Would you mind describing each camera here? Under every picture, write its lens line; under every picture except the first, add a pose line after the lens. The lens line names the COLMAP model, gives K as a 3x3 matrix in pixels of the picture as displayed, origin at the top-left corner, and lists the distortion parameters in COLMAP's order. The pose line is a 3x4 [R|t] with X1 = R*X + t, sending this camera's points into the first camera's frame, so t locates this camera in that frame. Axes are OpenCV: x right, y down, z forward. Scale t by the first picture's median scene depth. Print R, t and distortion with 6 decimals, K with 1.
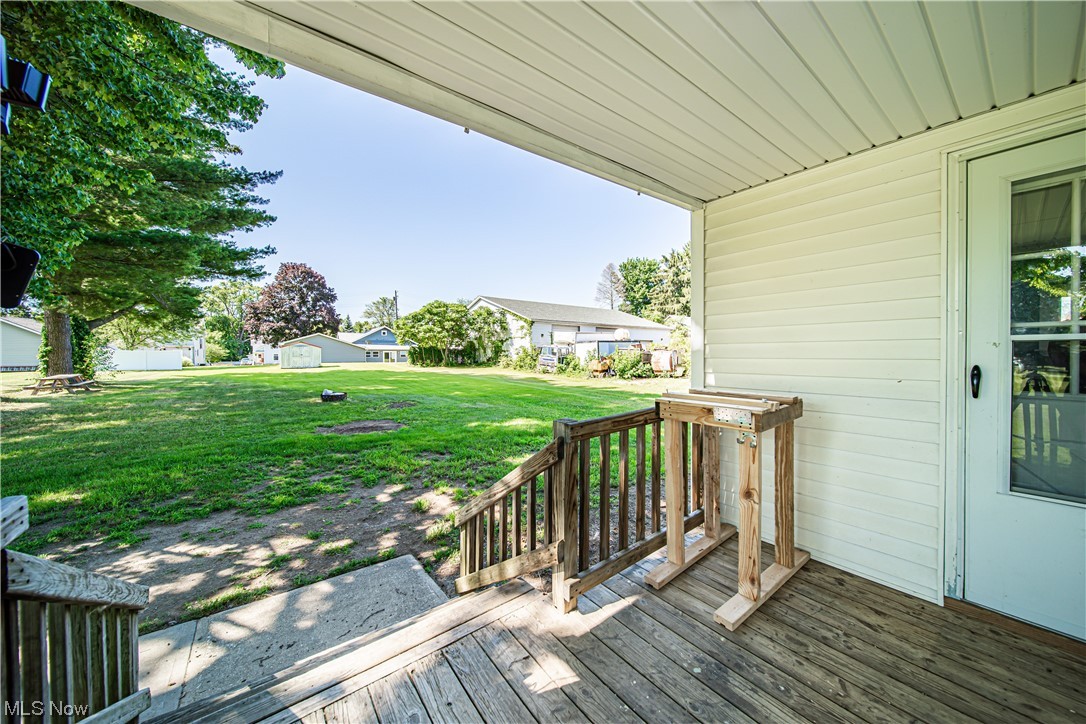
lens RADIAL K [[379.7, 0, 540.6], [0, 379.7, 355.5], [0, 0, 1]] dist [-0.001692, -0.000389]
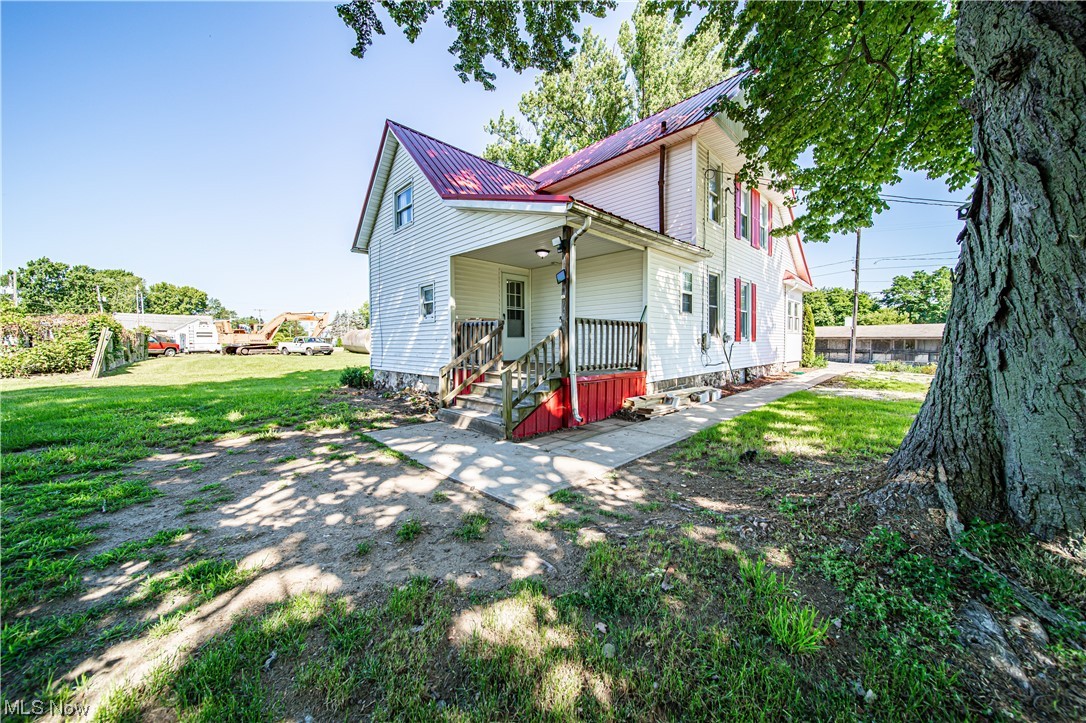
lens RADIAL K [[379.7, 0, 540.6], [0, 379.7, 355.0], [0, 0, 1]] dist [-0.001692, -0.000389]
pose [[-0.118196, -0.024275, 0.992694, -1.662463], [0.012113, 0.999592, 0.025886, 0.183138], [-0.992916, 0.015084, -0.117853, 0.455458]]
